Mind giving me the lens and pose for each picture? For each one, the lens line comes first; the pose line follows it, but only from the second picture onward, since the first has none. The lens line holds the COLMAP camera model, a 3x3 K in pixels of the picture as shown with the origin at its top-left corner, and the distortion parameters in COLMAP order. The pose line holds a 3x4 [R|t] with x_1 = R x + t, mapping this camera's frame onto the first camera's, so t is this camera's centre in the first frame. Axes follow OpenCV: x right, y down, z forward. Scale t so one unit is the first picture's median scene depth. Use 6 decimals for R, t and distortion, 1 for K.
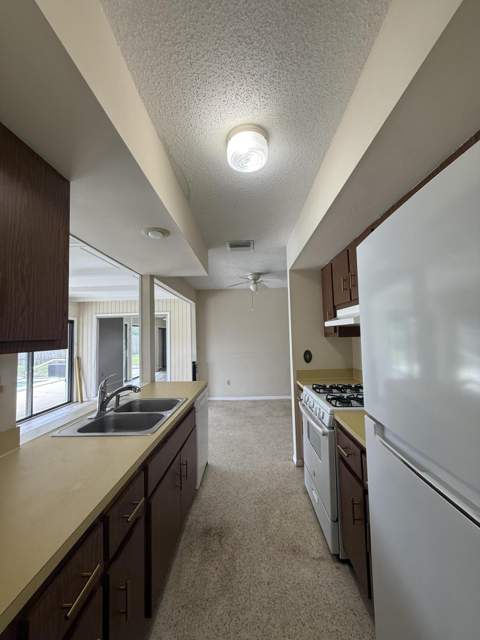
lens RADIAL K [[256.3, 0, 240.7], [0, 256.3, 319.3], [0, 0, 1]] dist [-0.000469, 0.000286]
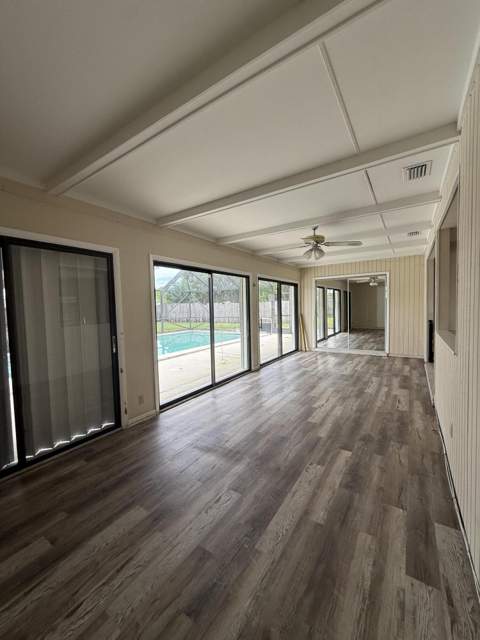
lens RADIAL K [[256.3, 0, 240.7], [0, 256.3, 319.3], [0, 0, 1]] dist [-0.000469, 0.000286]
pose [[0.846426, 0.029943, -0.531664, -0.312565], [0.038423, 0.992381, 0.117062, 0.023923], [0.531118, -0.119513, 0.838826, -0.216653]]
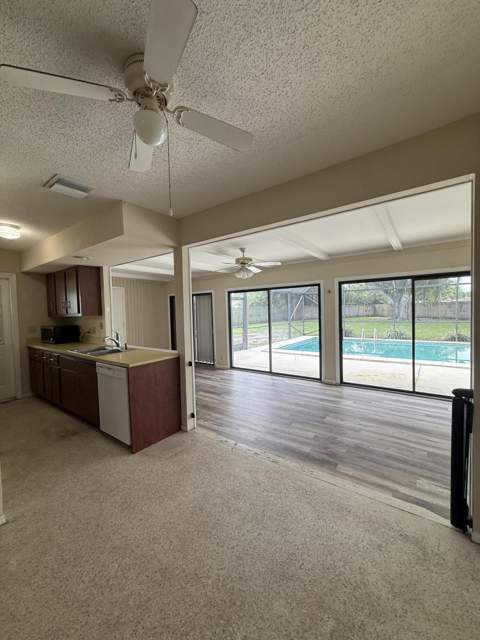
lens RADIAL K [[256.3, 0, 240.7], [0, 256.3, 319.3], [0, 0, 1]] dist [-0.000469, 0.000286]
pose [[-0.569748, 0.068593, -0.818952, 0.211525], [0.092212, 0.995554, 0.019233, 0.068543], [0.816630, -0.064560, -0.573539, 1.102274]]
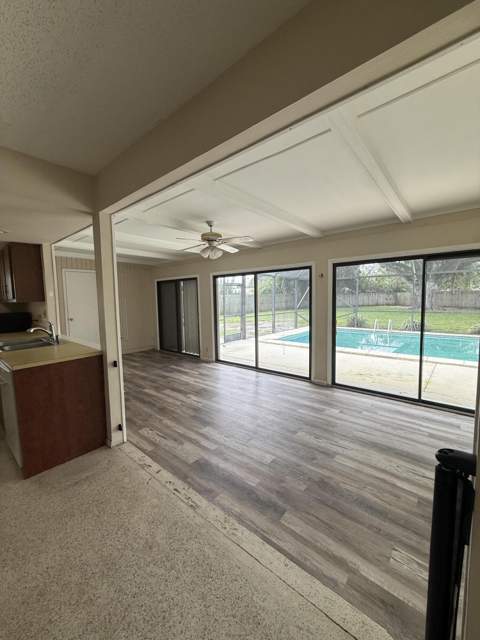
lens RADIAL K [[256.3, 0, 240.7], [0, 256.3, 319.3], [0, 0, 1]] dist [-0.000469, 0.000286]
pose [[-0.626821, 0.100256, -0.772686, -0.000392], [0.082039, 0.994667, 0.062506, 0.080332], [0.774832, -0.024210, -0.631704, 1.138670]]
